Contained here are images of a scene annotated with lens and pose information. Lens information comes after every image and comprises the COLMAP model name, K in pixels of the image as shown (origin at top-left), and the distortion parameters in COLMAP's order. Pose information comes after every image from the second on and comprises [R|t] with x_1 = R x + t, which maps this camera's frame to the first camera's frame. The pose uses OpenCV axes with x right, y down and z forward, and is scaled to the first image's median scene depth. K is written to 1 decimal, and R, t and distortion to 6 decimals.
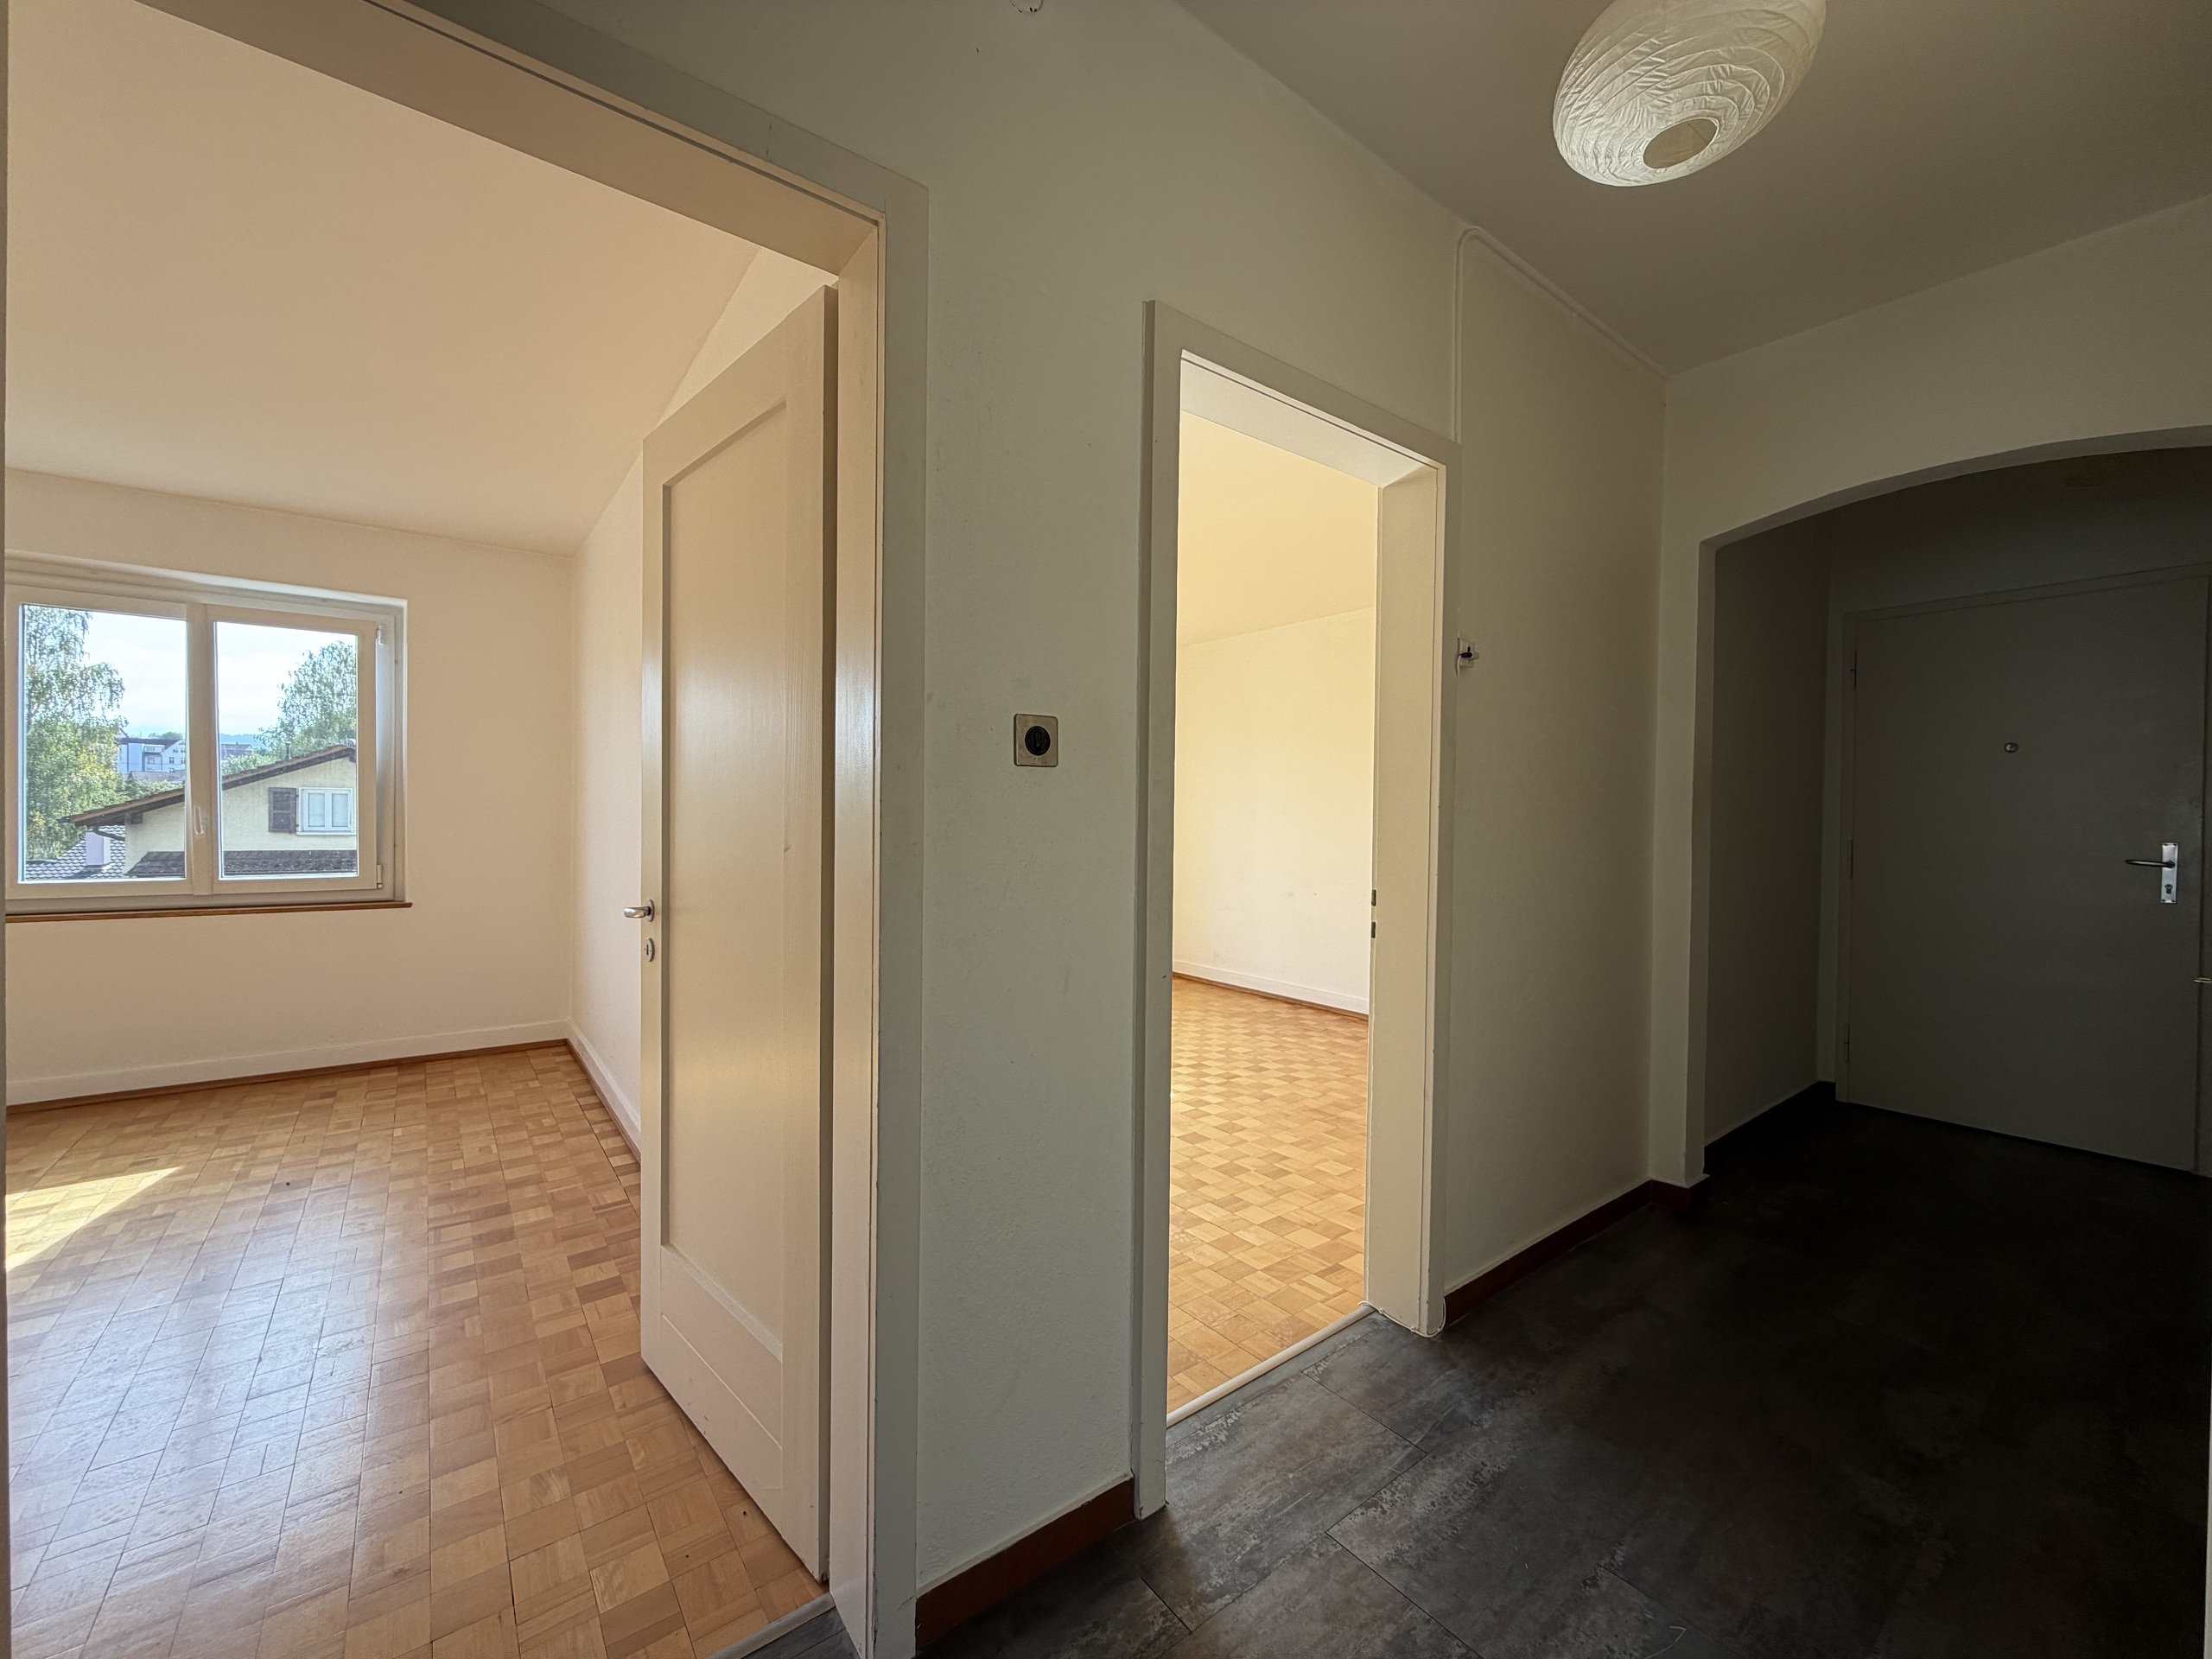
lens RADIAL K [[877.9, 0, 1097.4], [0, 877.9, 836.6], [0, 0, 1]] dist [0.000778, -0.000196]
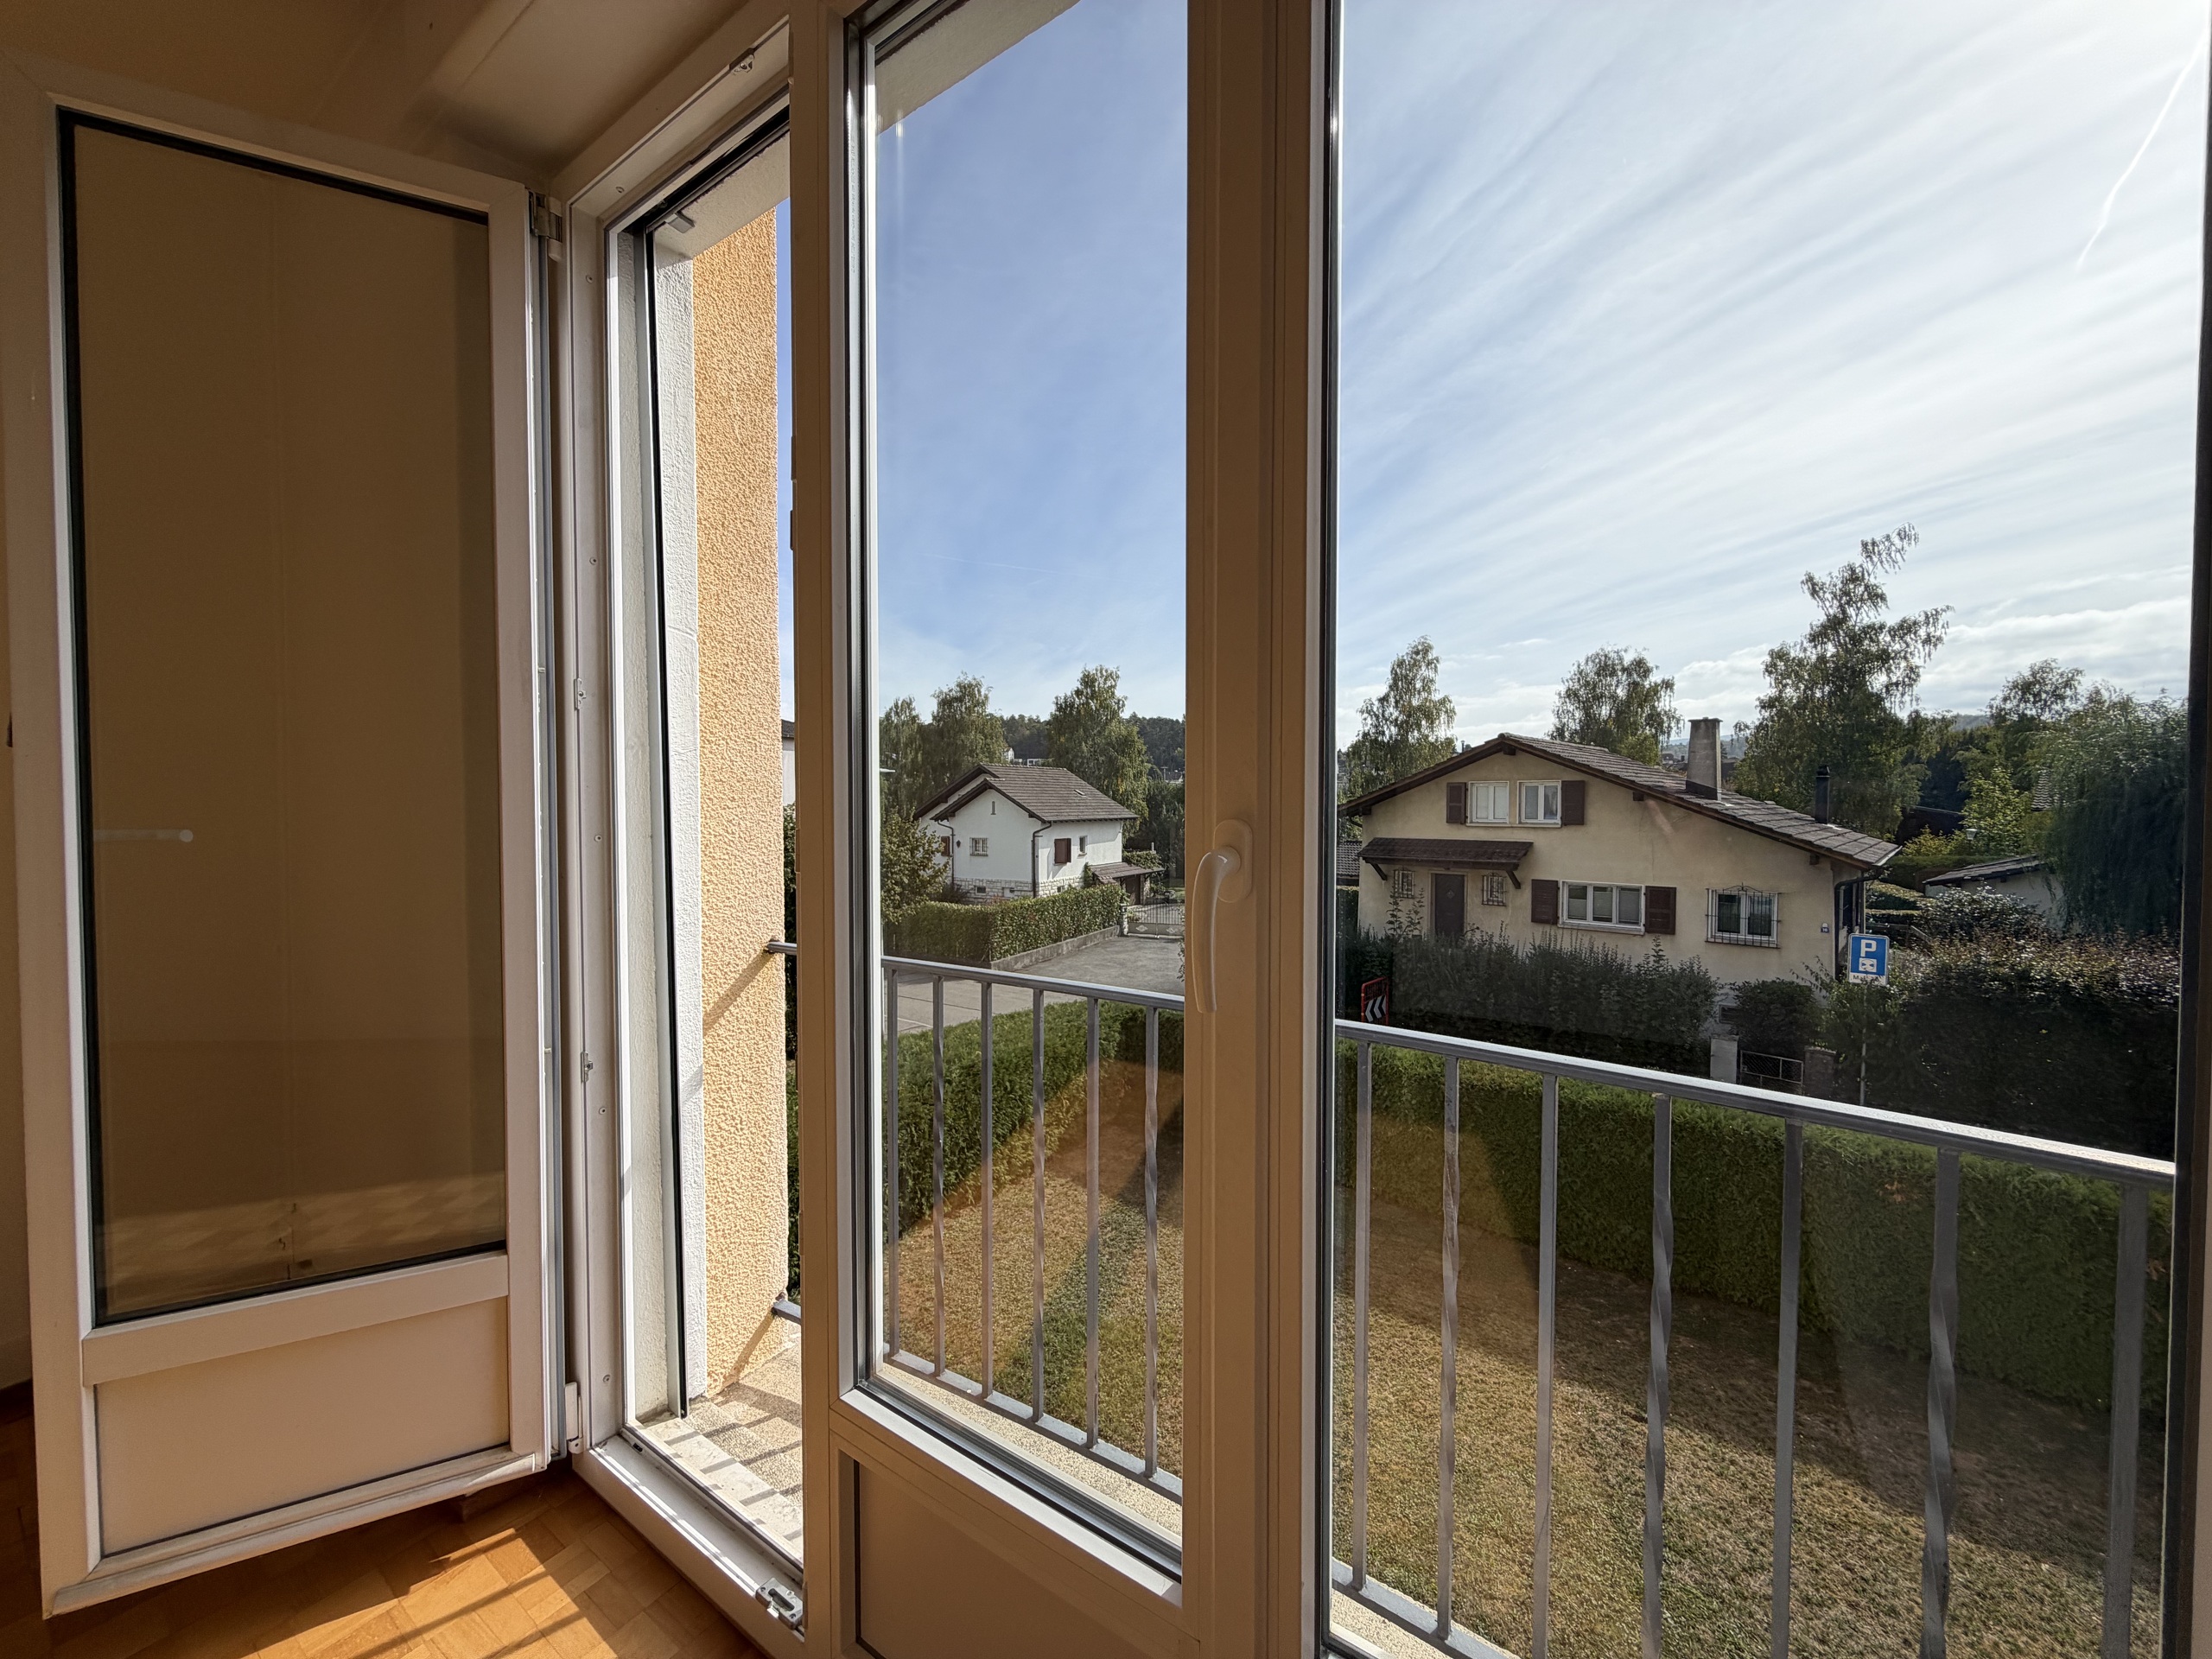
lens RADIAL K [[877.9, 0, 1094.5], [0, 877.9, 838.8], [0, 0, 1]] dist [0.000778, -0.000196]
pose [[0.297387, 0.026084, -0.954401, -0.079061], [-0.014026, 0.999638, 0.022950, -0.025430], [0.954654, 0.006561, 0.297645, 1.268994]]
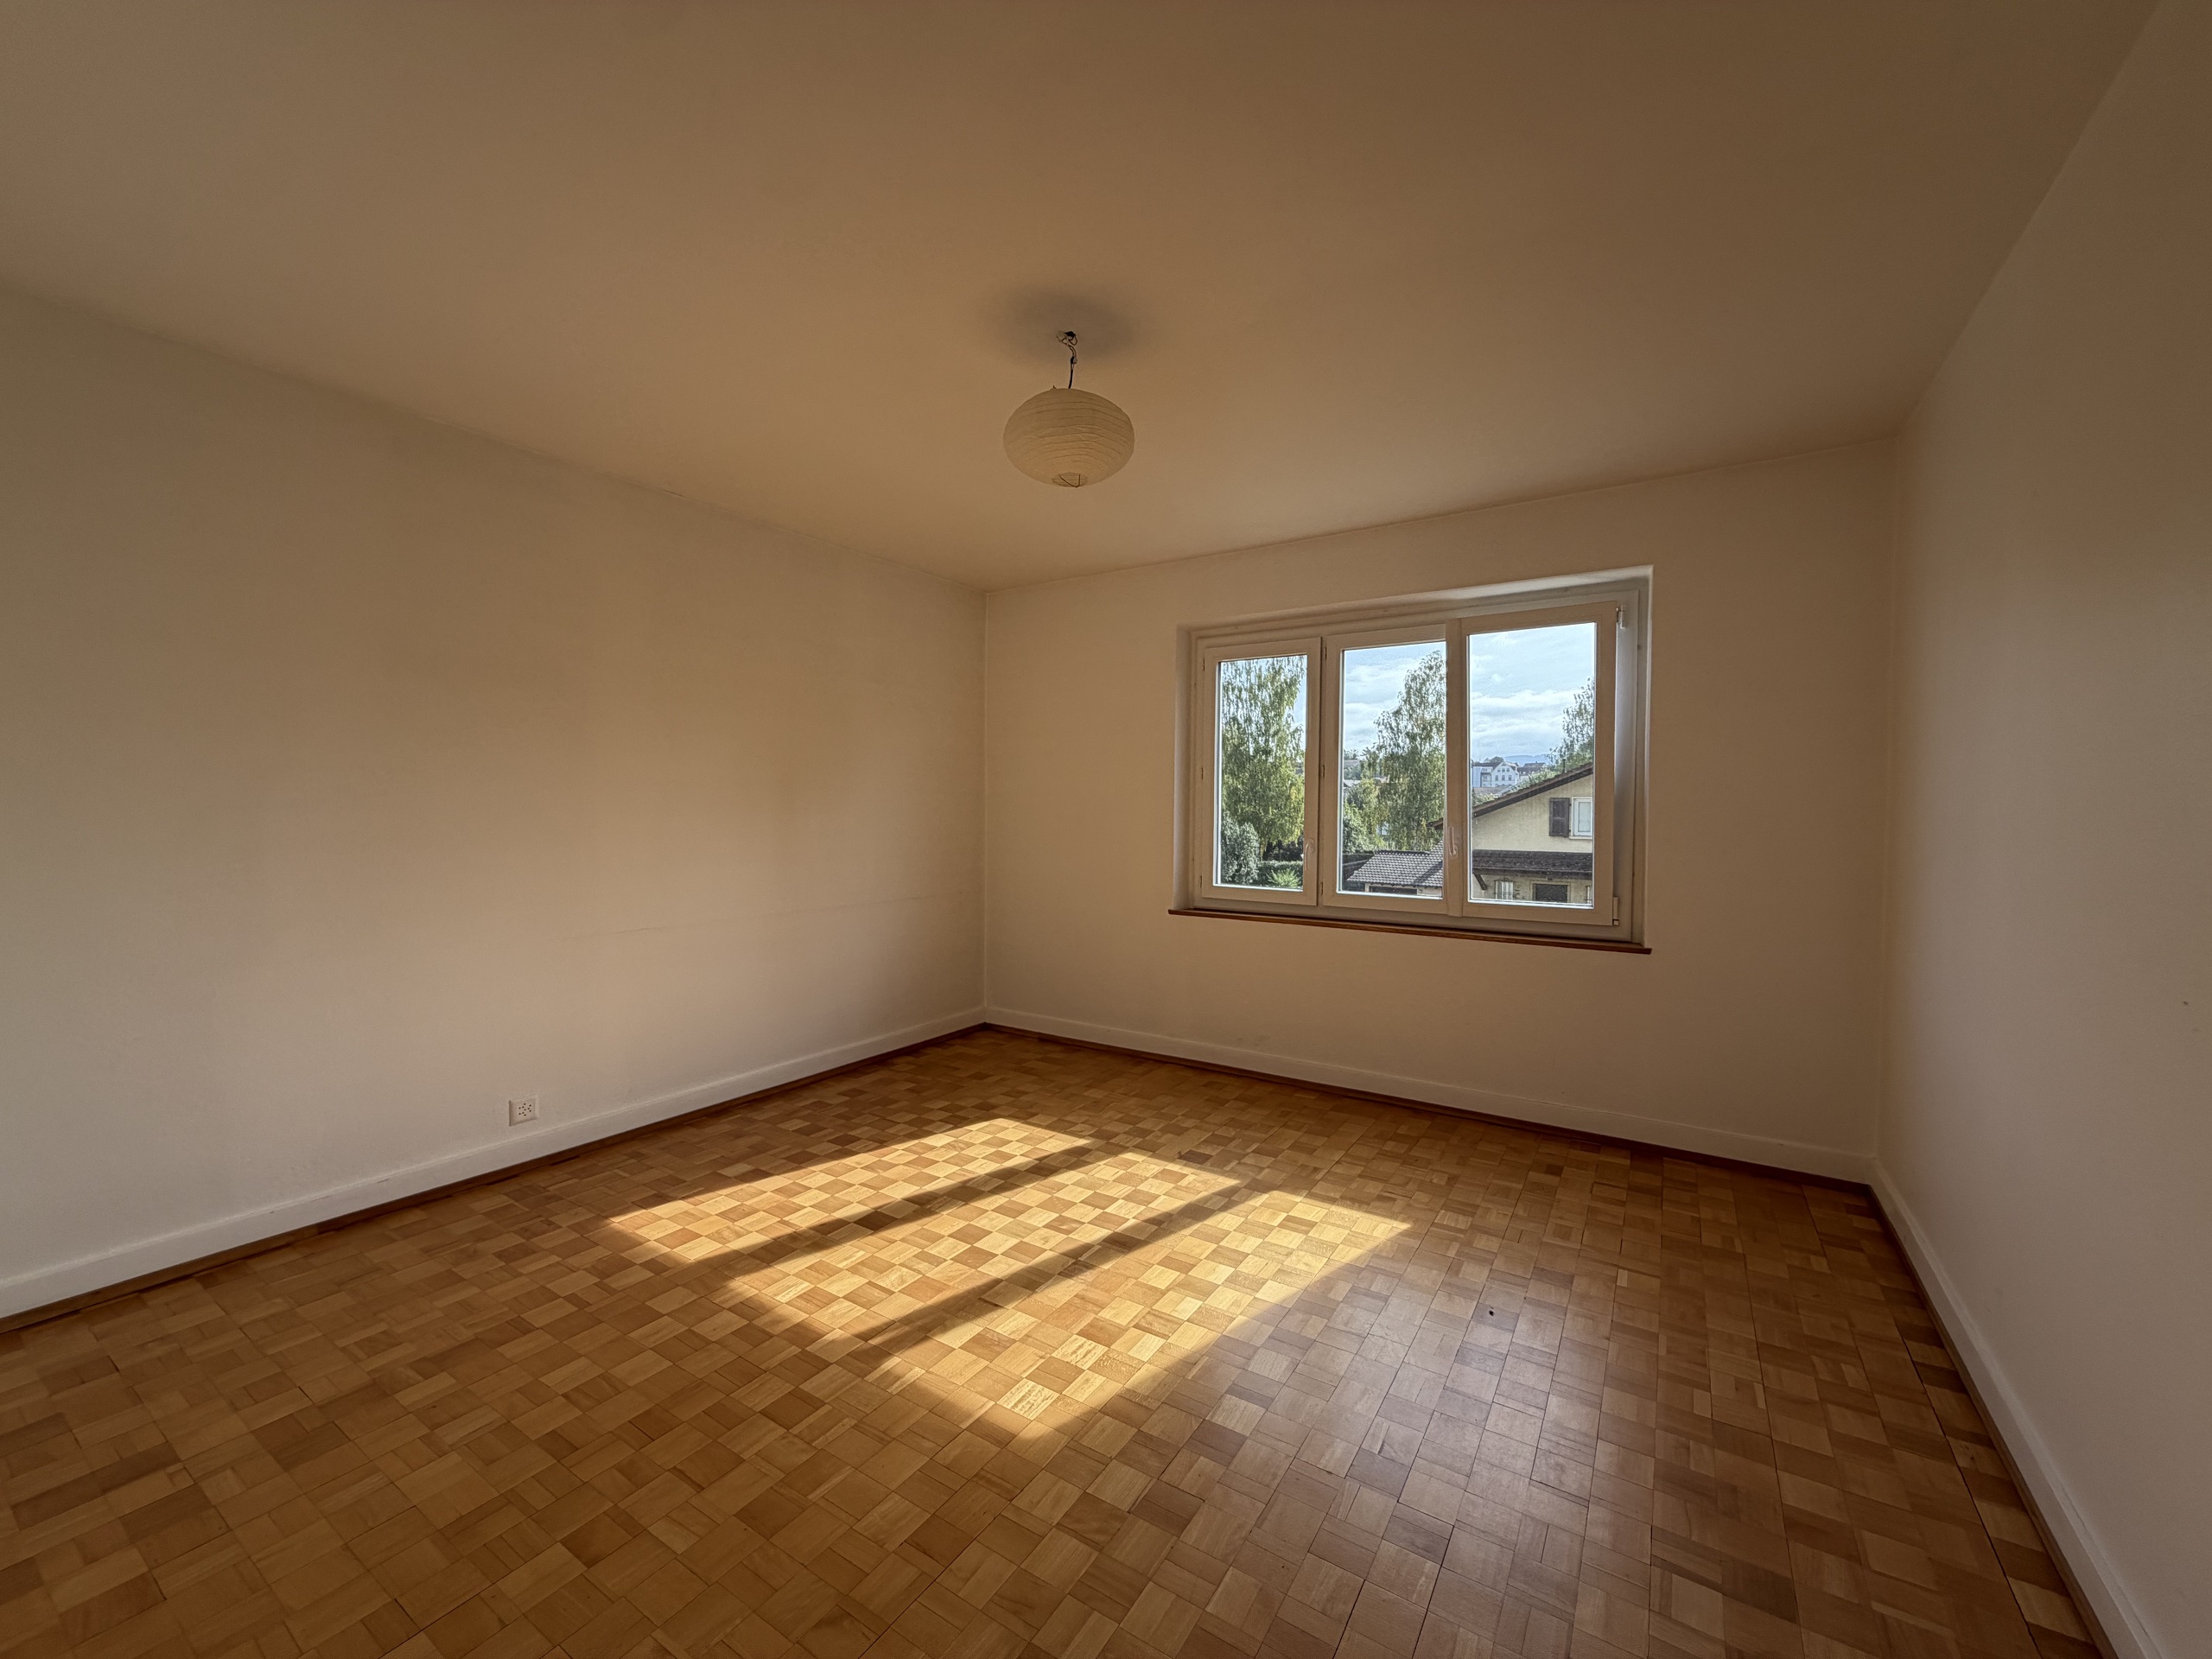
lens RADIAL K [[877.9, 0, 1110.3], [0, 877.9, 819.5], [0, 0, 1]] dist [0.000778, -0.000196]
pose [[0.337229, 0.001633, -0.941421, -0.229509], [-0.024263, 0.999681, -0.006957, -0.026565], [0.941110, 0.025188, 0.337161, 0.311162]]
